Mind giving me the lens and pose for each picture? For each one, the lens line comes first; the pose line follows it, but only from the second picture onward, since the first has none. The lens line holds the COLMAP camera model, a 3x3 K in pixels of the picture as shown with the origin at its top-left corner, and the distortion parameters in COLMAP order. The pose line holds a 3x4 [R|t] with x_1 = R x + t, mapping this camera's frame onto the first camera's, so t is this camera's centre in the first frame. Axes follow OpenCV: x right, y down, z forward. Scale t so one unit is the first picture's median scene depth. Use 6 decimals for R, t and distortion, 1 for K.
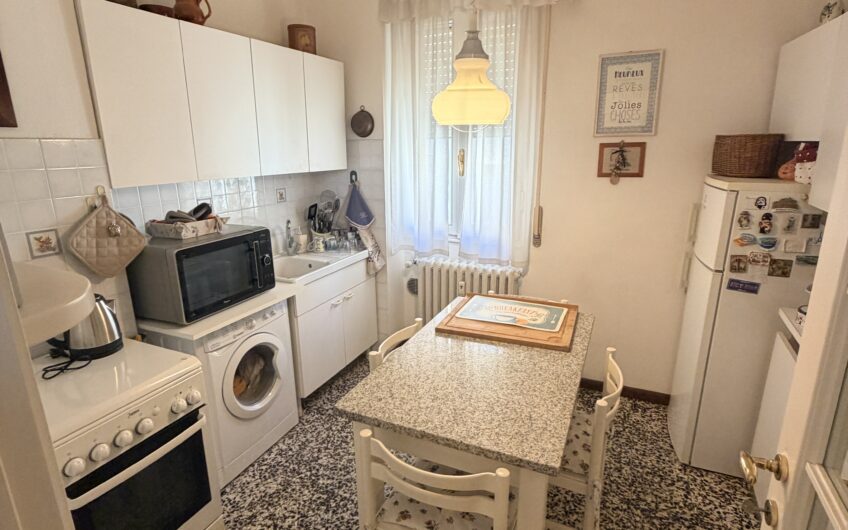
lens RADIAL K [[449.6, 0, 424.0], [0, 449.6, 265.0], [0, 0, 1]] dist [0.001281, 0.000126]
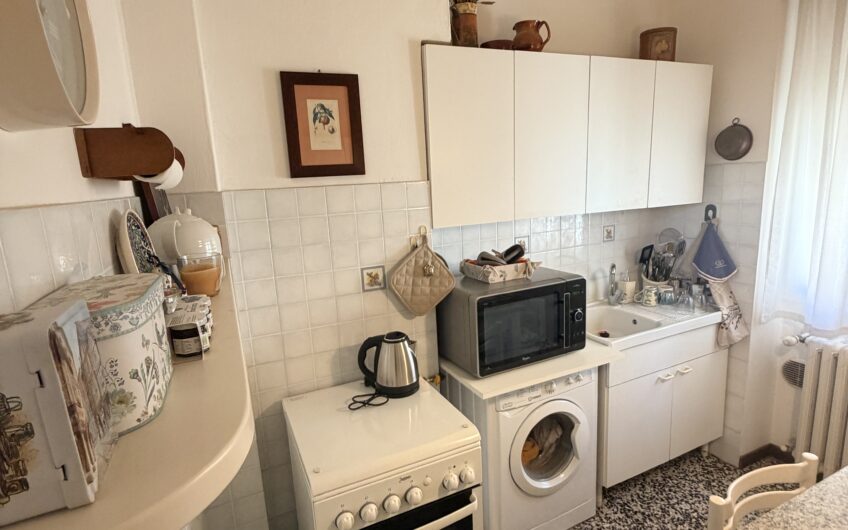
lens RADIAL K [[449.6, 0, 424.0], [0, 449.6, 265.0], [0, 0, 1]] dist [0.001281, 0.000126]
pose [[0.758833, 0.090899, -0.644911, -0.039054], [-0.124327, 0.992220, -0.006437, -0.064565], [0.639309, 0.085065, 0.764231, 0.178609]]
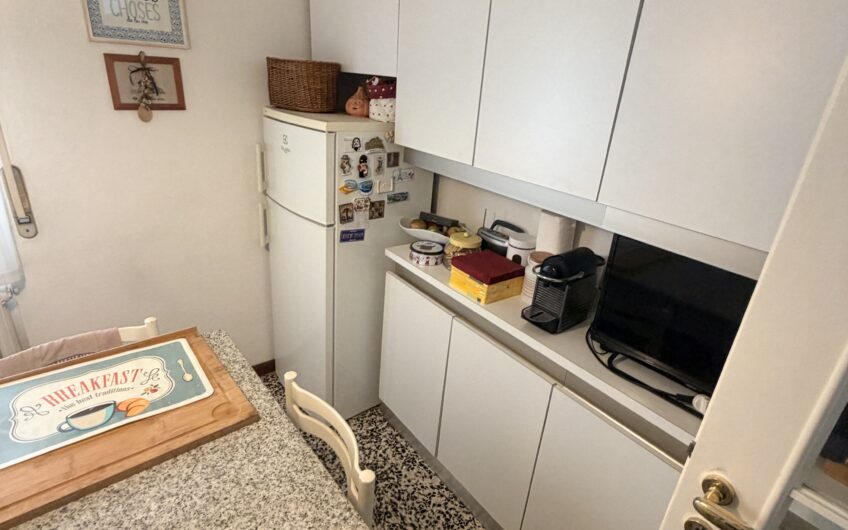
lens RADIAL K [[449.6, 0, 424.0], [0, 449.6, 265.0], [0, 0, 1]] dist [0.001281, 0.000126]
pose [[0.438142, -0.309339, 0.844003, -0.031456], [0.154498, 0.950865, 0.268302, -0.120773], [-0.885529, 0.012843, 0.464406, 0.430361]]
